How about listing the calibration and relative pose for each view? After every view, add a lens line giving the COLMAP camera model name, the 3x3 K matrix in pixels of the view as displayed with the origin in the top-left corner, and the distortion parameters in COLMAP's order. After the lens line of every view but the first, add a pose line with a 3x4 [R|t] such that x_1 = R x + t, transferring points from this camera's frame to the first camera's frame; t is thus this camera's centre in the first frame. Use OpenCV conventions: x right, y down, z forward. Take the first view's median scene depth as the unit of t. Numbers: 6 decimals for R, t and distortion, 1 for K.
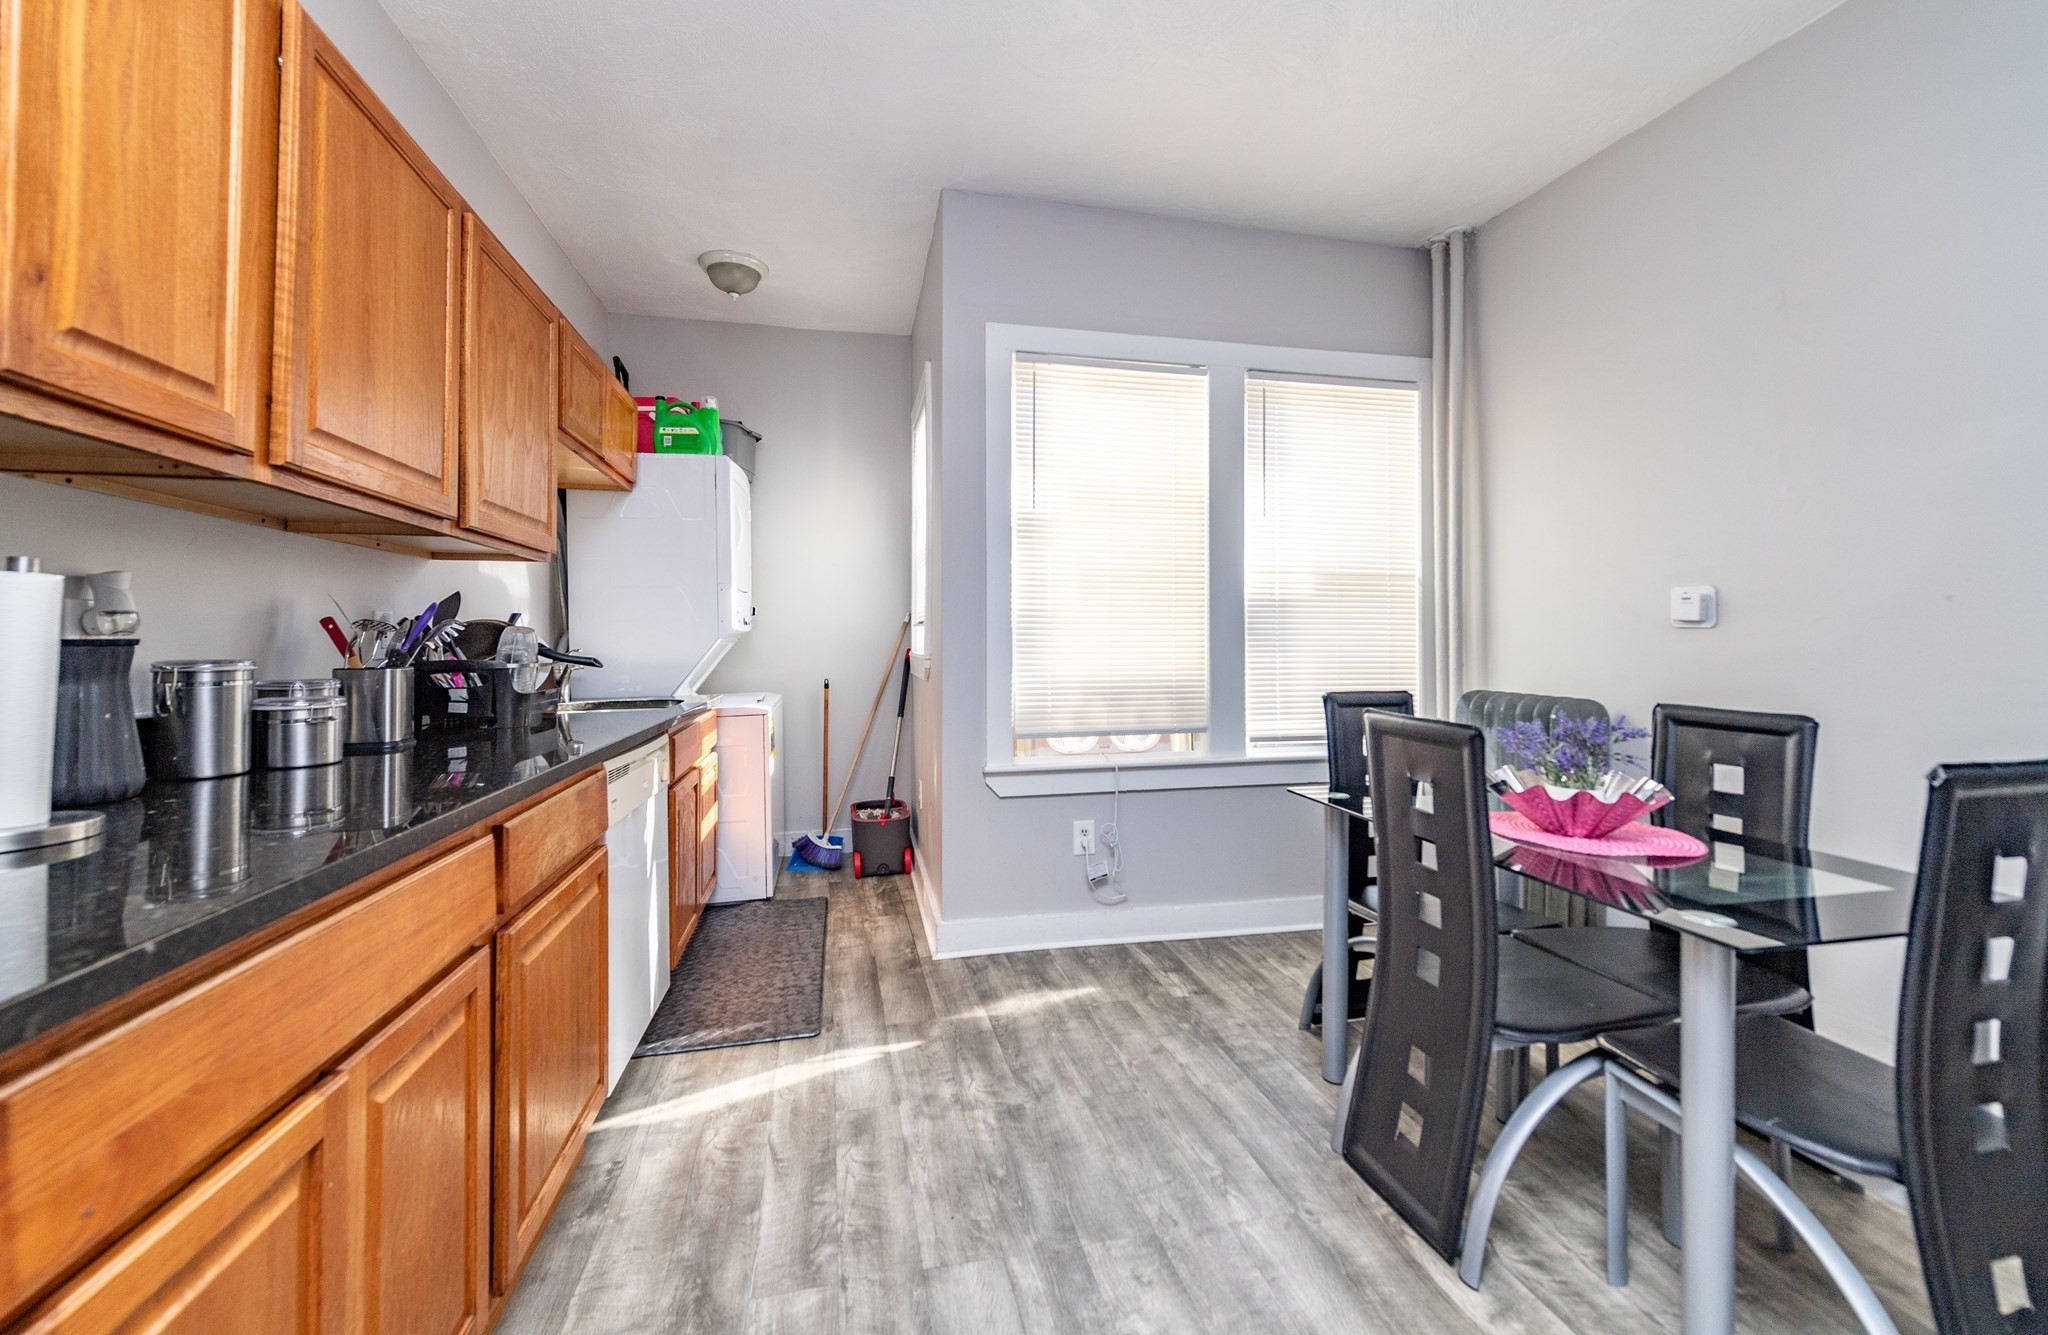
lens RADIAL K [[792.4, 0, 1008.7], [0, 792.4, 627.5], [0, 0, 1]] dist [0.002845, -0.000038]
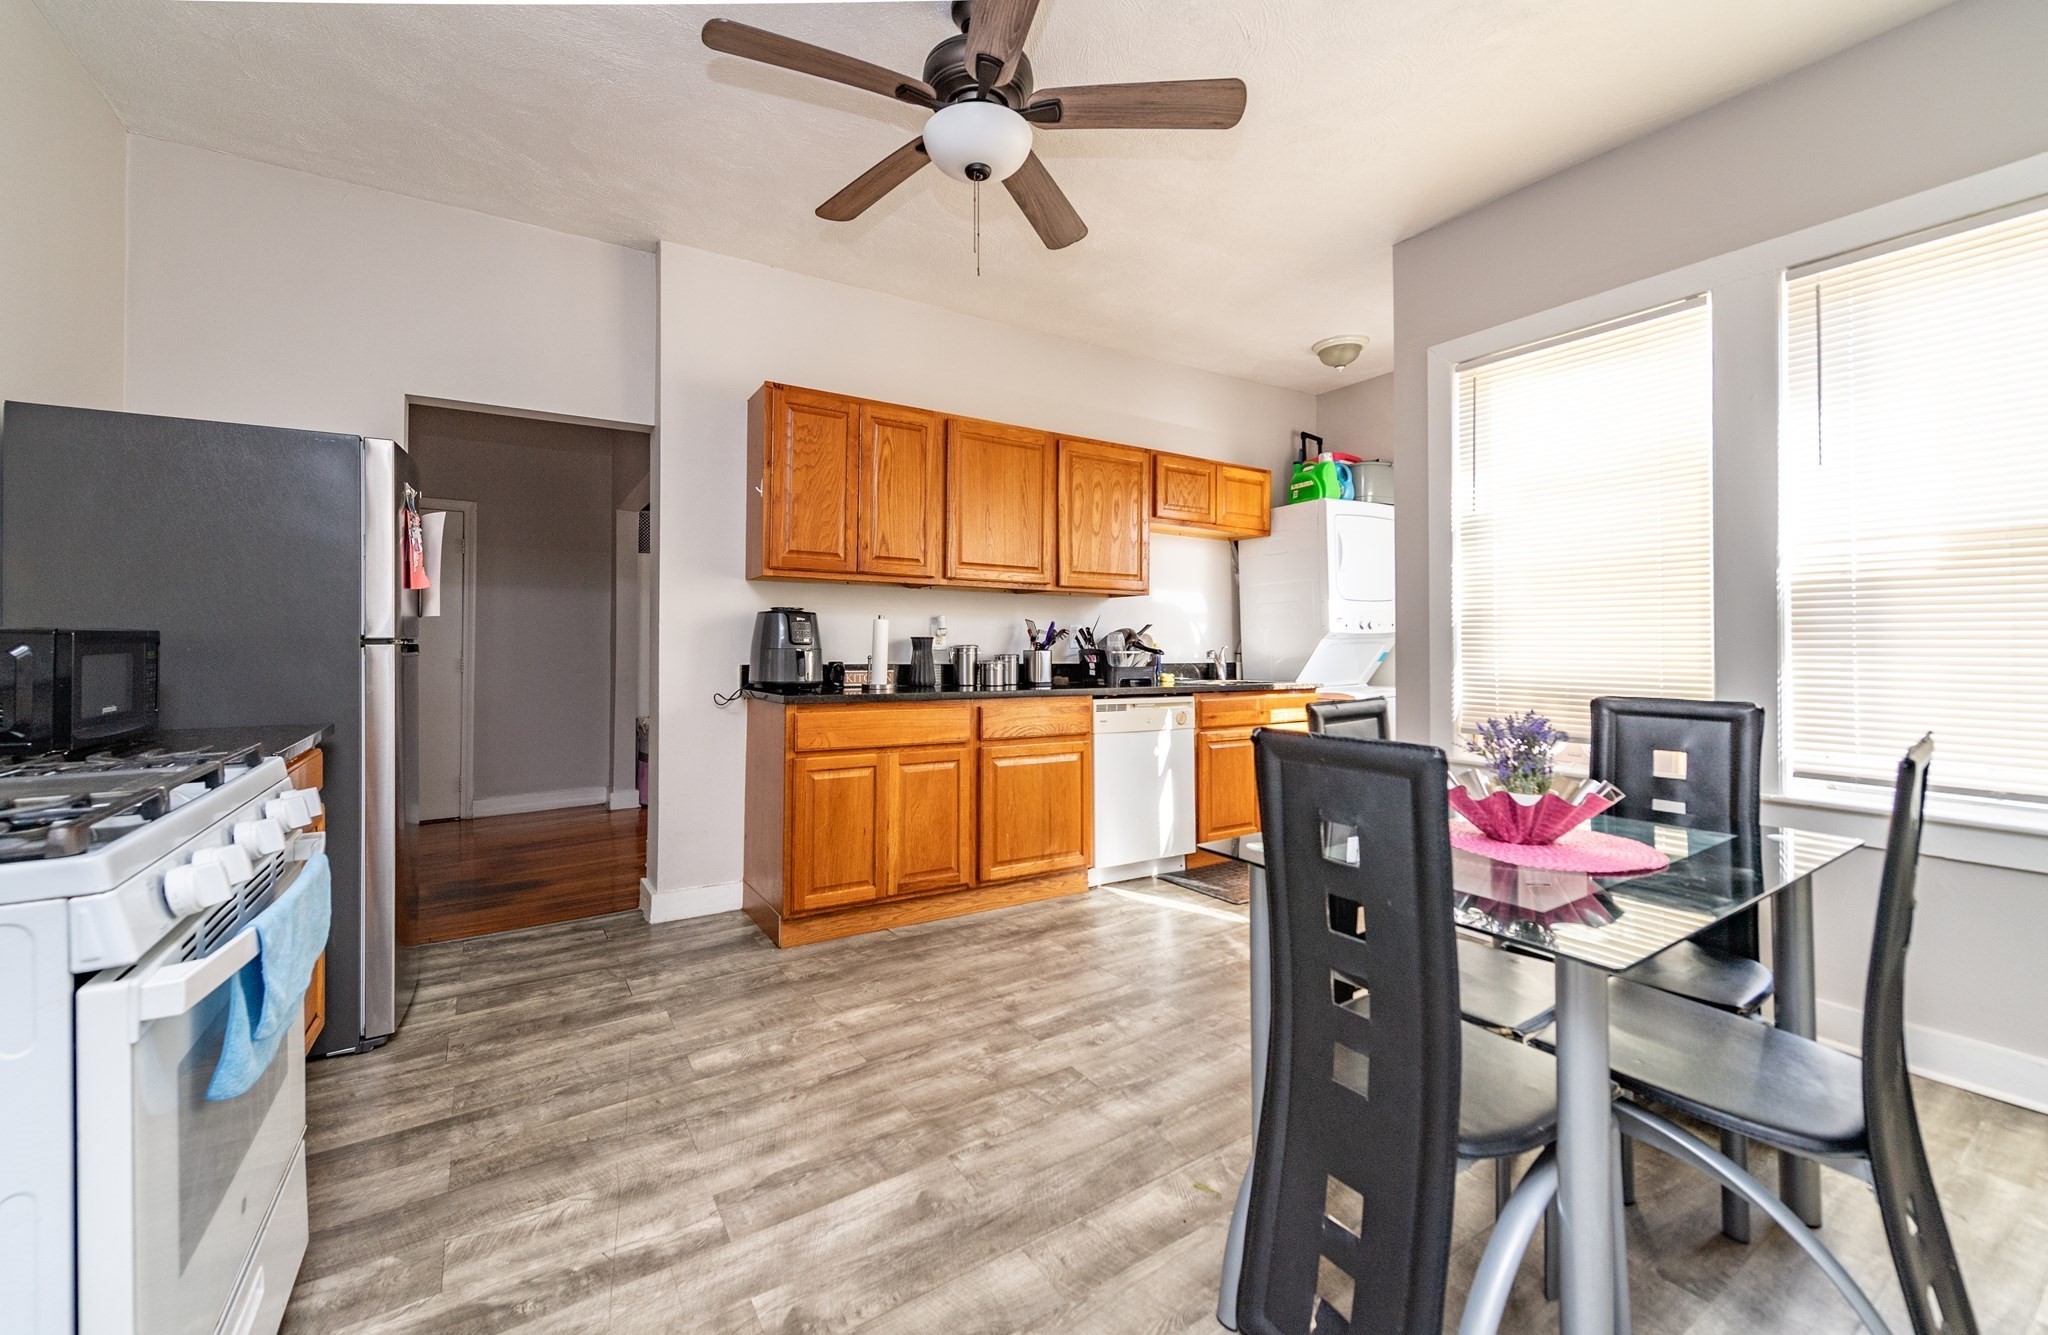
lens RADIAL K [[792.4, 0, 1020.5], [0, 792.4, 649.7], [0, 0, 1]] dist [0.002845, -0.000038]
pose [[0.362094, 0.007120, -0.932114, 0.785825], [0.009594, 0.999889, 0.011365, 0.013011], [0.932092, -0.013058, 0.361986, 0.071036]]
